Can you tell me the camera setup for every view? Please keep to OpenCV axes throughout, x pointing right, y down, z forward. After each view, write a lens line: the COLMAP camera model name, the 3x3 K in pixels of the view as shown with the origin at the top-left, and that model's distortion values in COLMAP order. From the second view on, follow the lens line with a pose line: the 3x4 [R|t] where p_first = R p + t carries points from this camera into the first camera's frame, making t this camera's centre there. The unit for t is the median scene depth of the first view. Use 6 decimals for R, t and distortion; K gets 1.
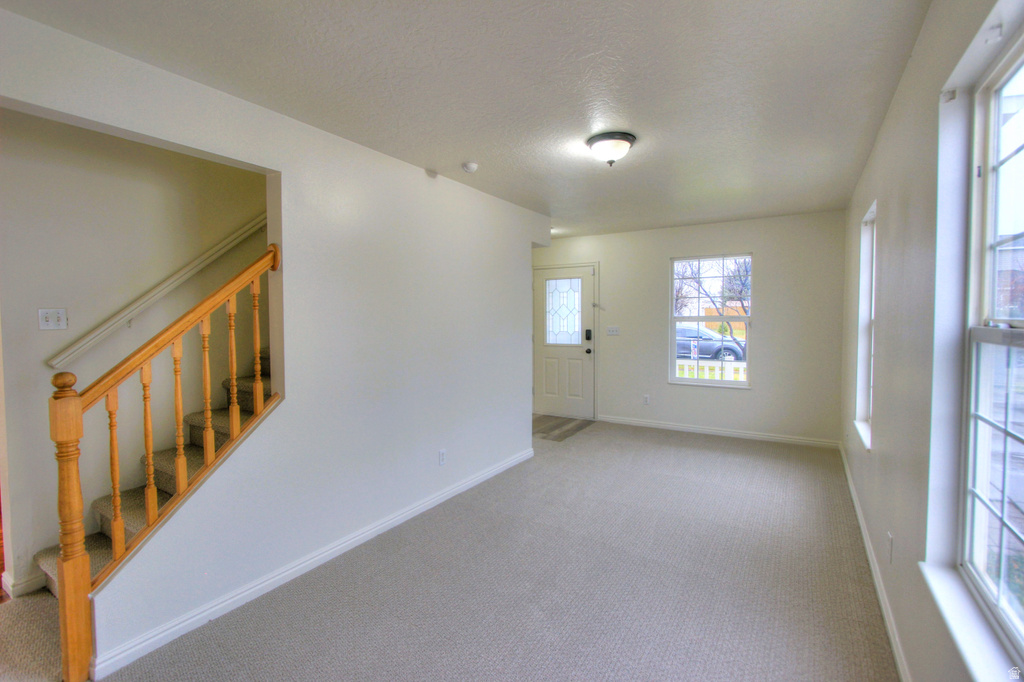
lens RADIAL K [[470.8, 0, 506.9], [0, 470.8, 334.7], [0, 0, 1]] dist [-0.011863, 0.000302]
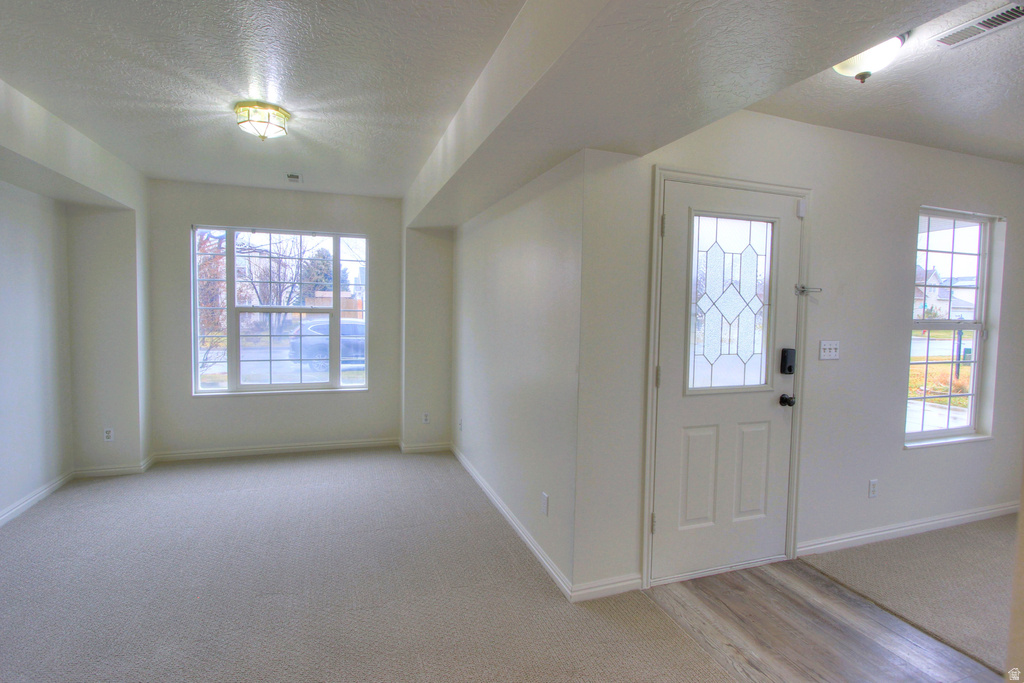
lens RADIAL K [[499.5, 0, 510.6], [0, 499.5, 335.7], [0, 0, 1]] dist [-0.008538, -0.001214]
pose [[0.618280, -0.026304, 0.785517, -0.310749], [0.009726, 0.999619, 0.025819, -0.034639], [-0.785897, -0.008323, 0.618301, 0.891223]]
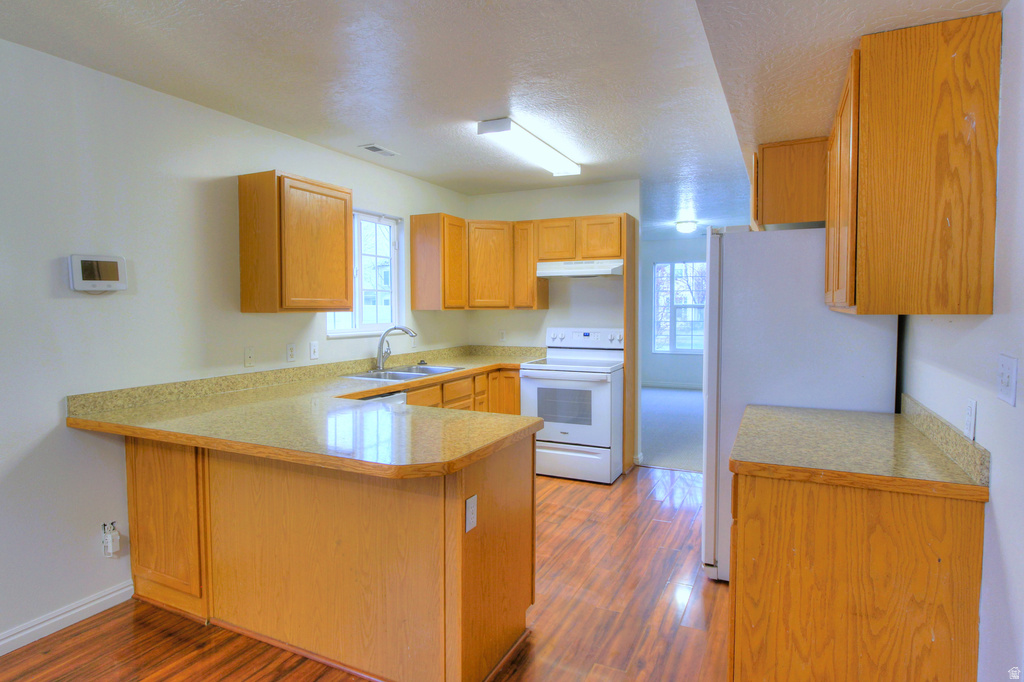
lens RADIAL K [[578.0, 0, 501.4], [0, 578.0, 334.6], [0, 0, 1]] dist [-0.009858, -0.001074]
pose [[0.994066, -0.003290, 0.108725, -0.593974], [0.001781, 0.999901, 0.013974, -0.007927], [-0.108760, -0.013697, 0.993974, 0.220523]]
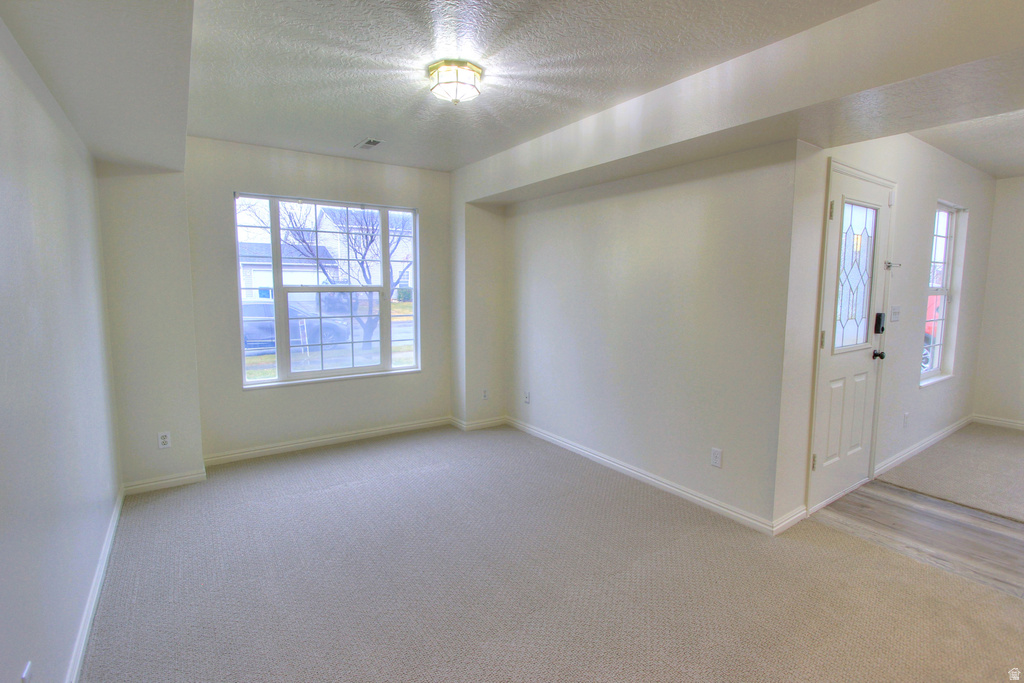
lens RADIAL K [[485.1, 0, 510.9], [0, 485.1, 338.0], [0, 0, 1]] dist [-0.005023, -0.000016]
pose [[0.386515, -0.092826, 0.917600, -0.452578], [0.031041, 0.995668, 0.087648, -0.040909], [-0.921760, -0.005394, 0.387722, 1.128436]]
